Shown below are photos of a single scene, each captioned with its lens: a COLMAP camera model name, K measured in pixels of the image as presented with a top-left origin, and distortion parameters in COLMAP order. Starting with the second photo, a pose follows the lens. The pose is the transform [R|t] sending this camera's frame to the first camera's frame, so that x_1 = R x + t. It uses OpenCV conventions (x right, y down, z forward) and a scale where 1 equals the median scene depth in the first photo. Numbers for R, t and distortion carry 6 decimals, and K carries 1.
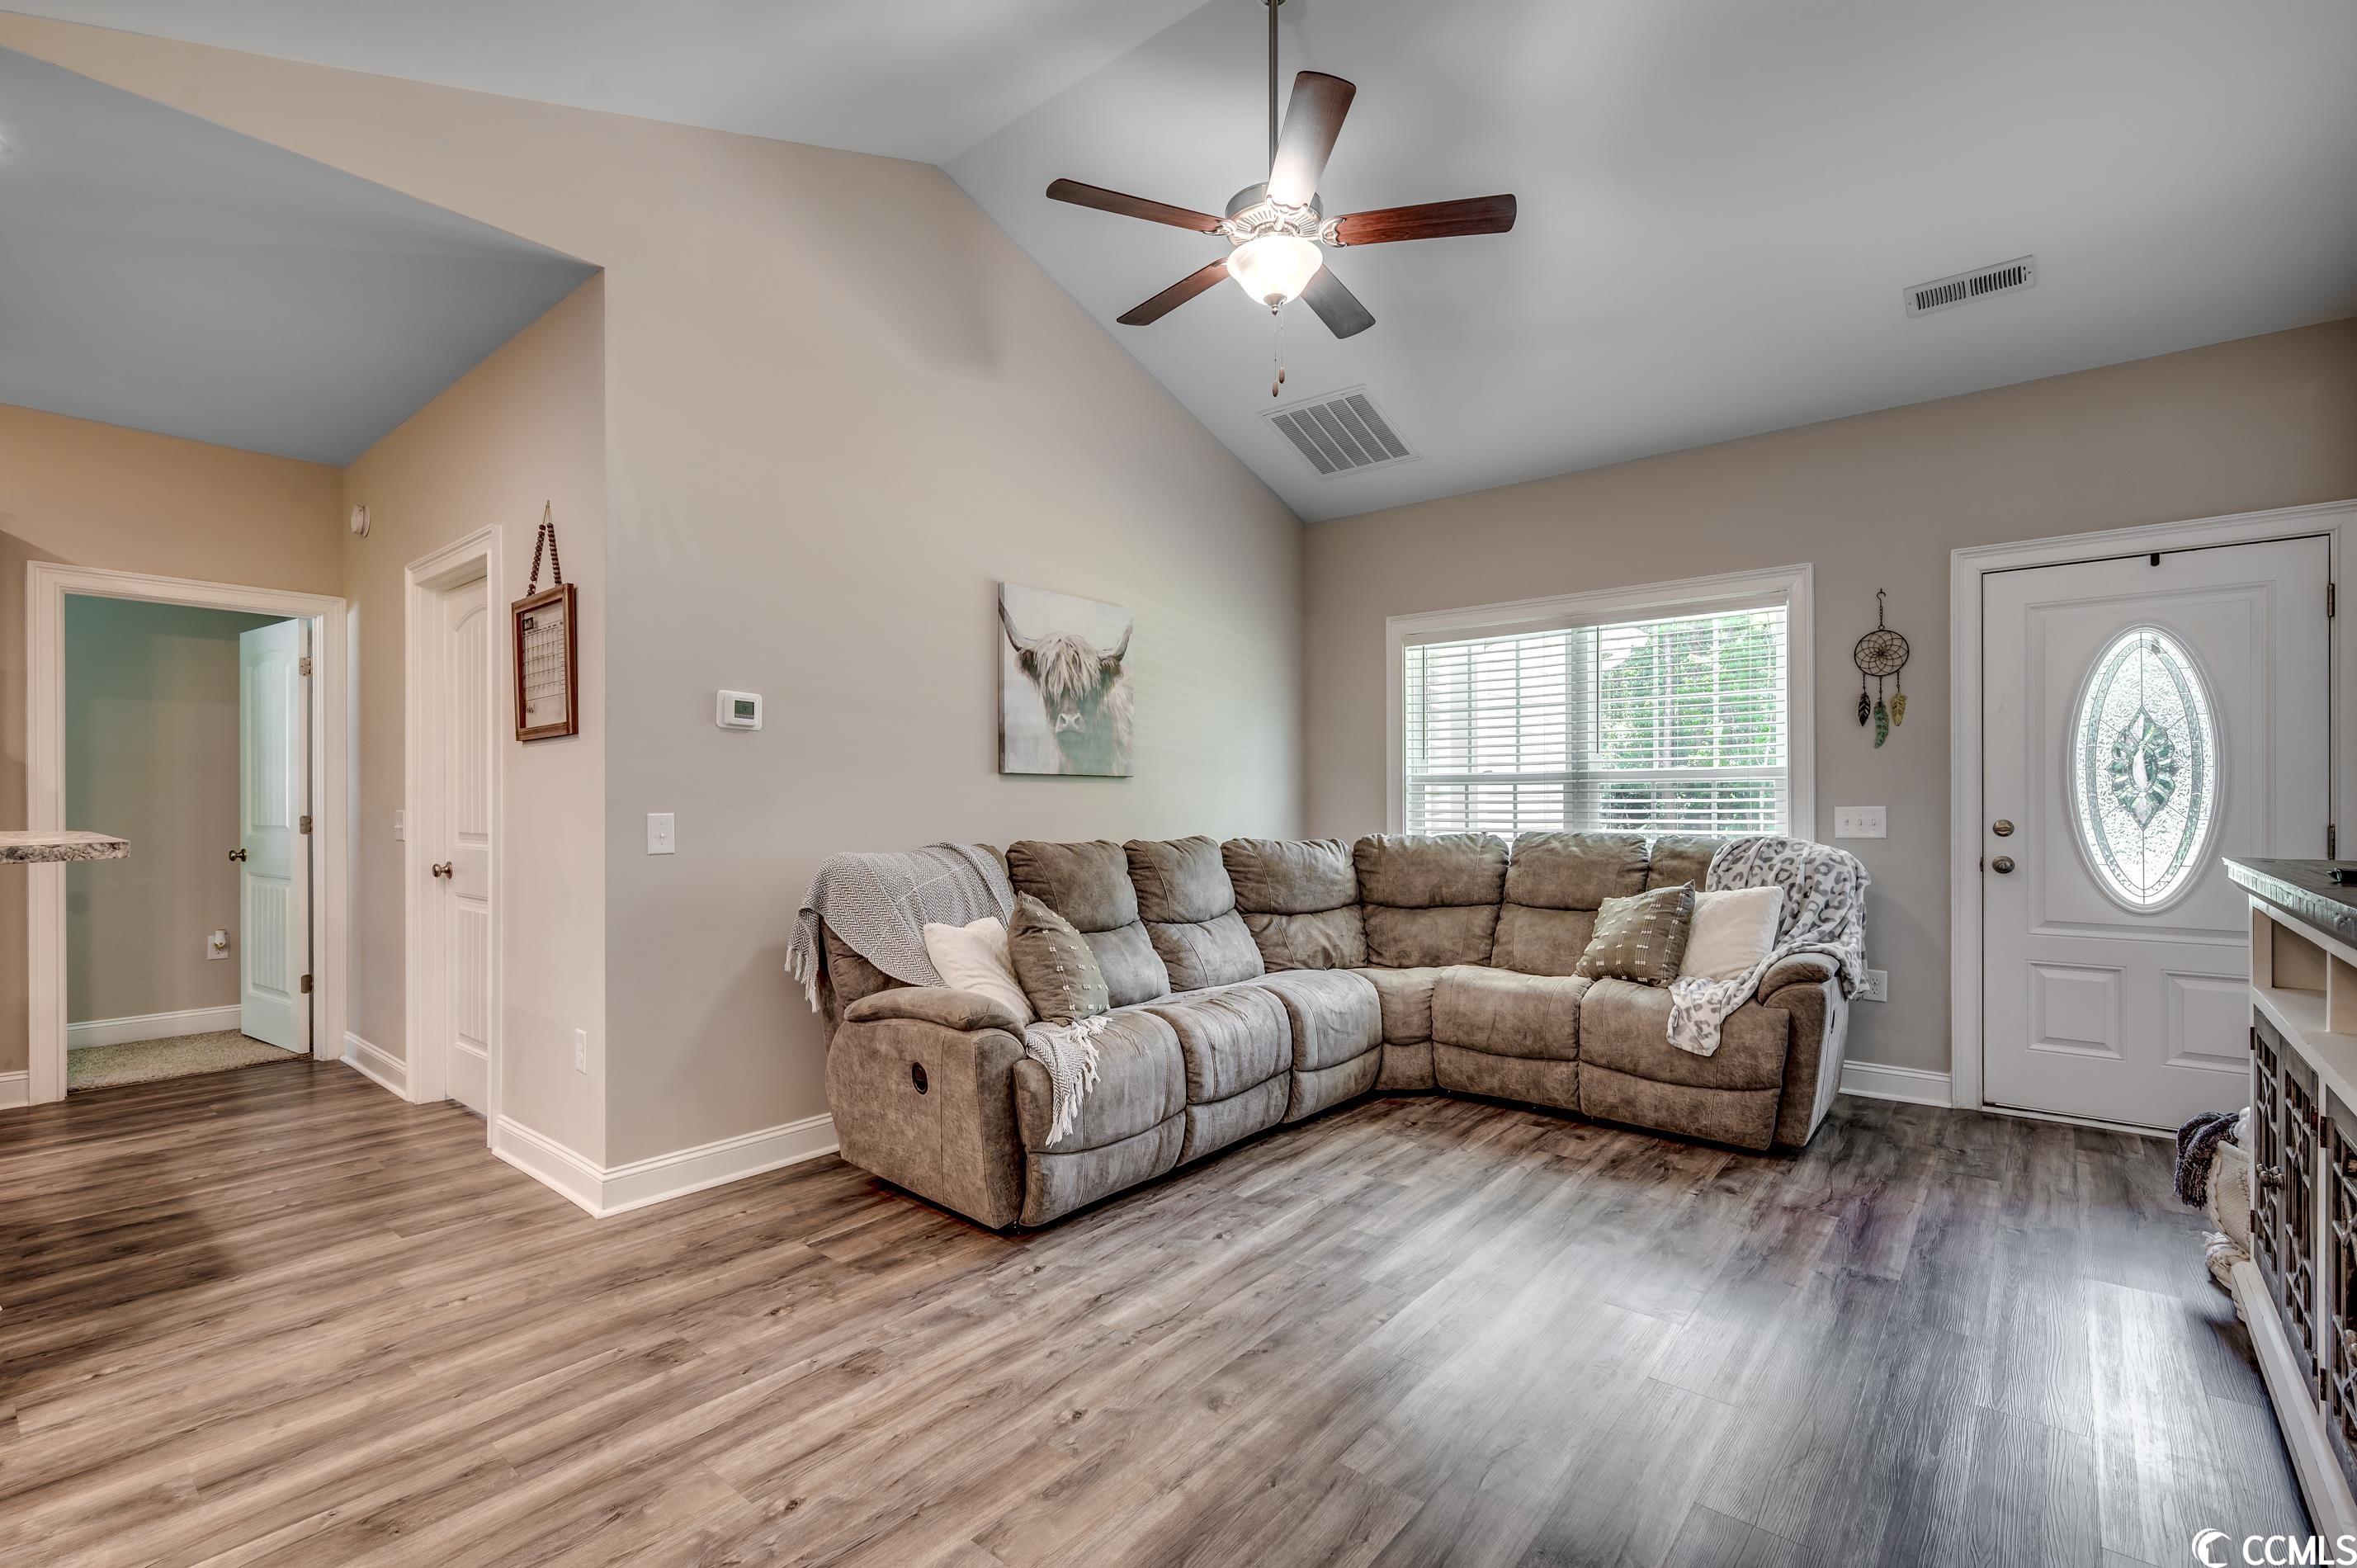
lens RADIAL K [[1056.9, 0, 1198.5], [0, 1056.9, 807.2], [0, 0, 1]] dist [0.004085, -0.001582]
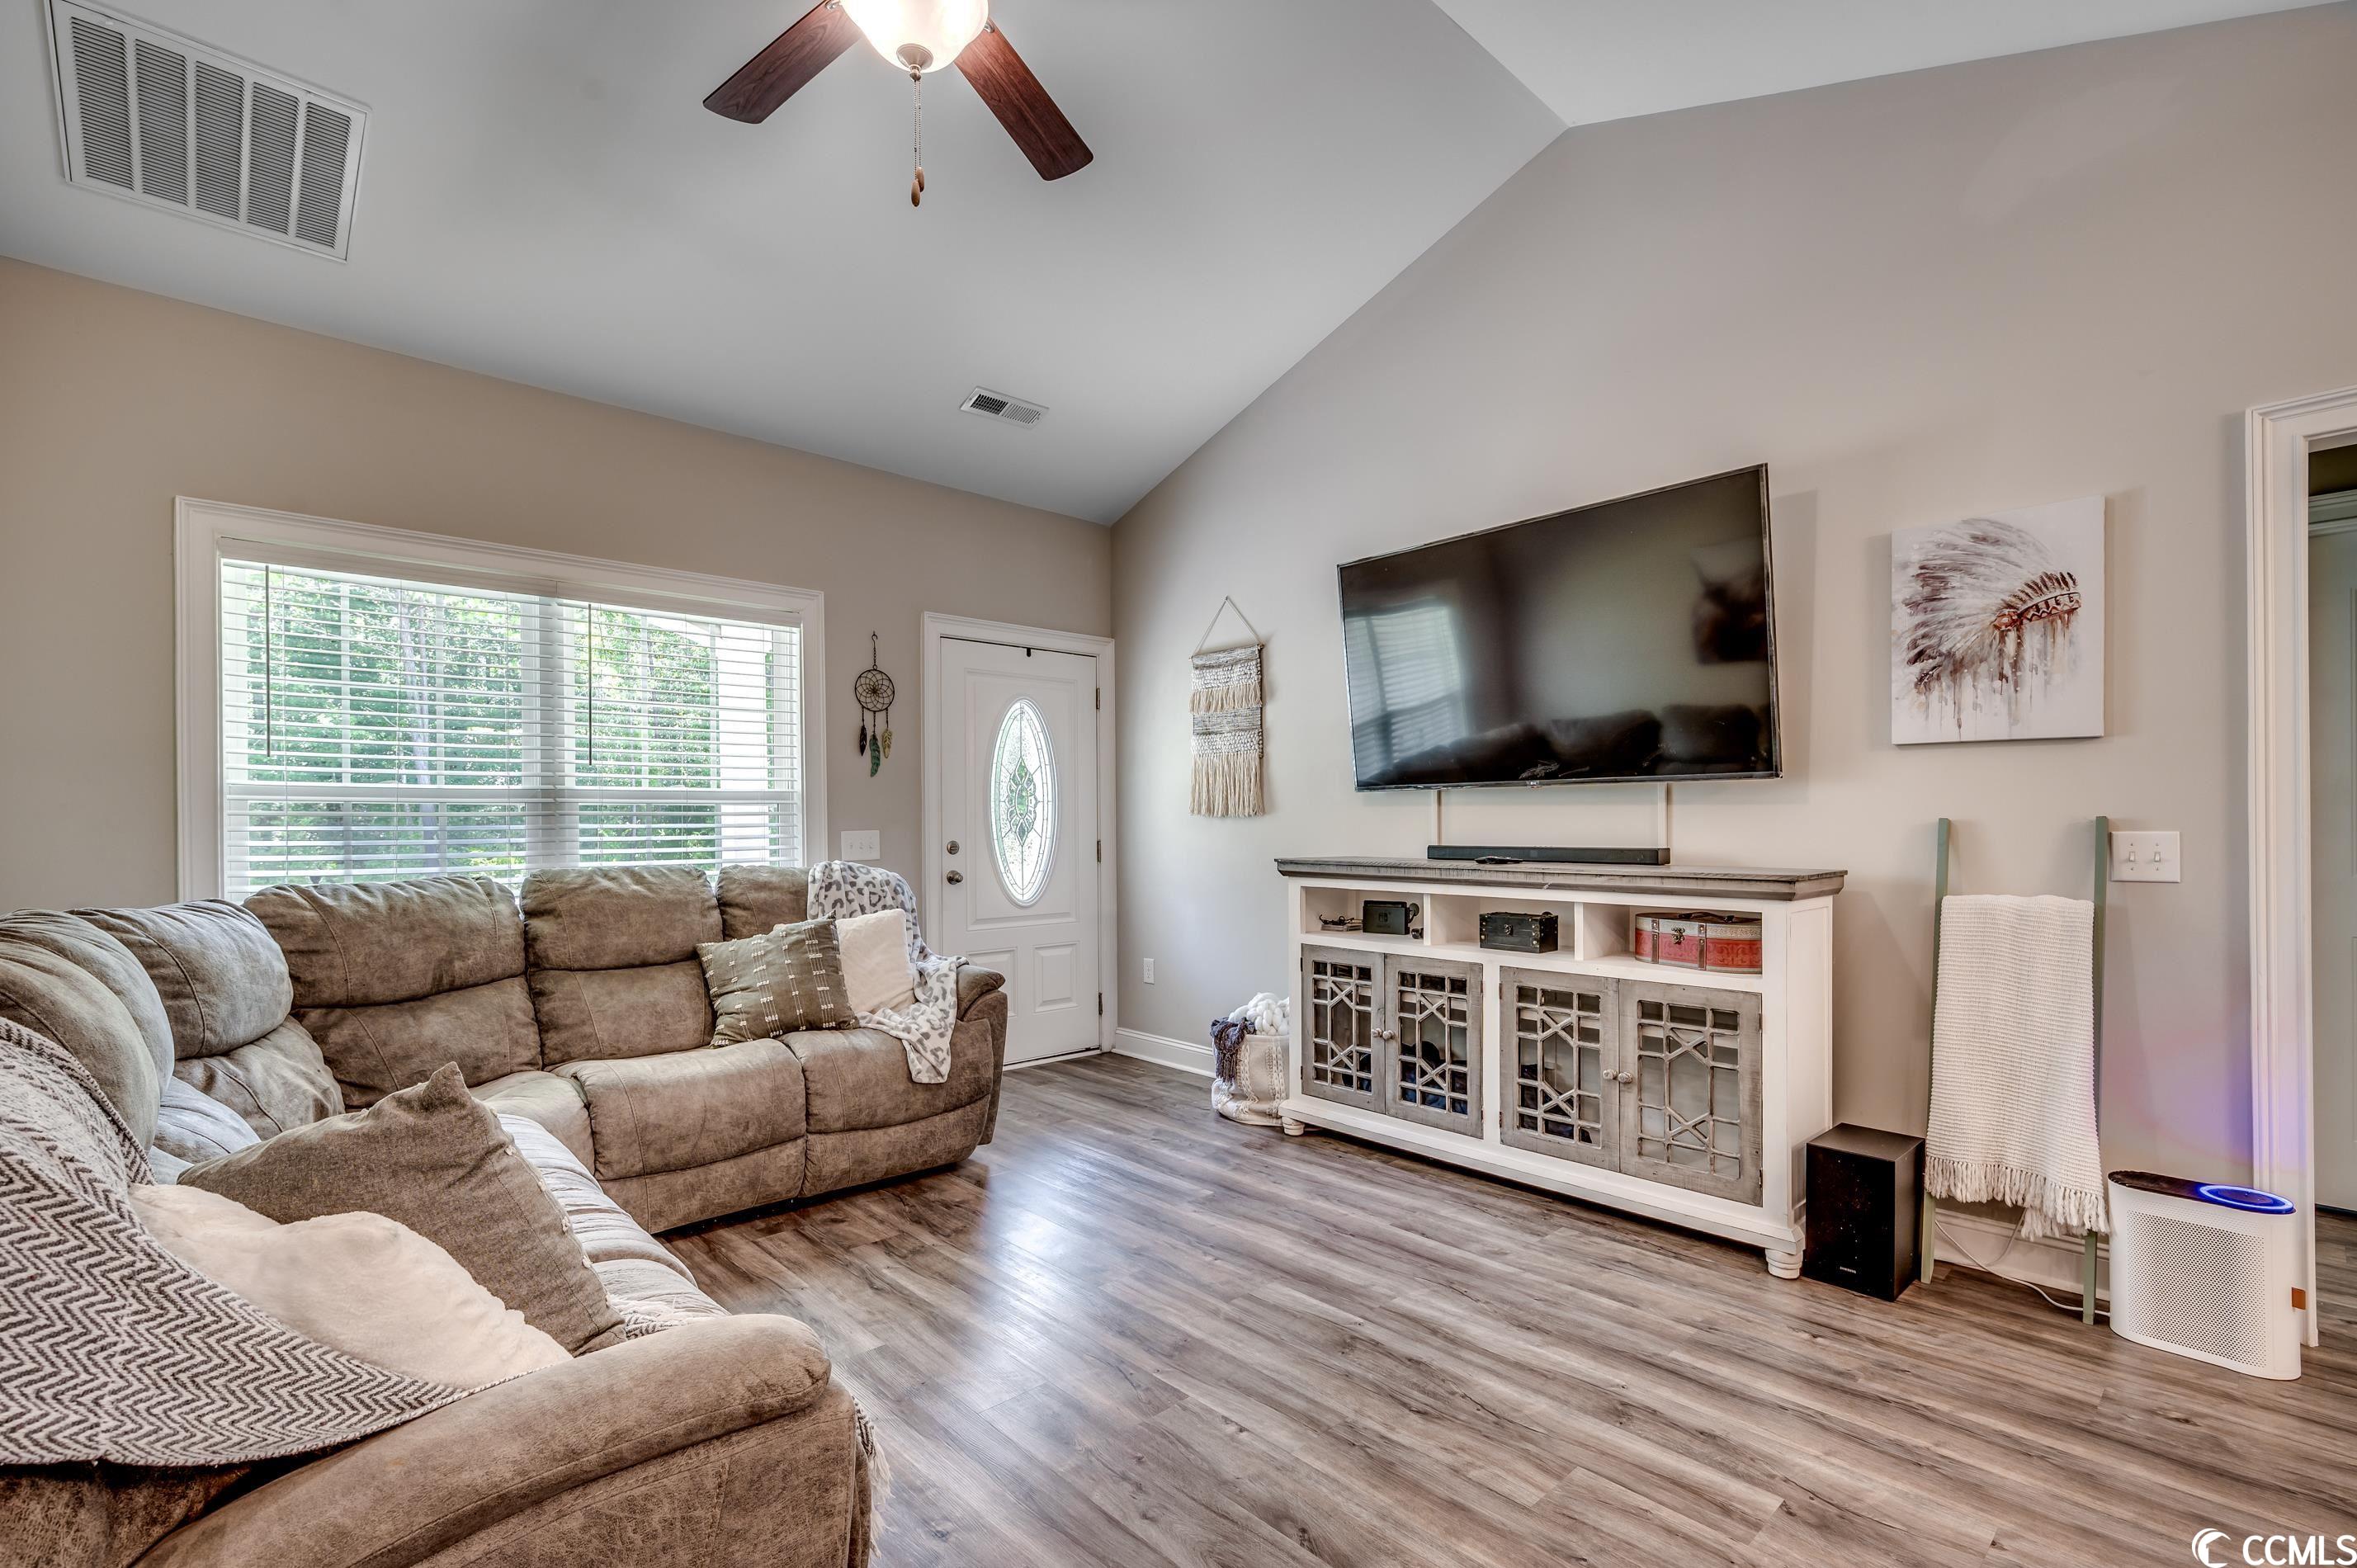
lens RADIAL K [[1056.9, 0, 1185.3], [0, 1056.9, 825.3], [0, 0, 1]] dist [0.004085, -0.001582]
pose [[0.137086, 0.000092, 0.990559, -0.436555], [0.010185, 0.999947, -0.001502, -0.001379], [-0.990507, 0.010295, 0.137078, 0.592935]]
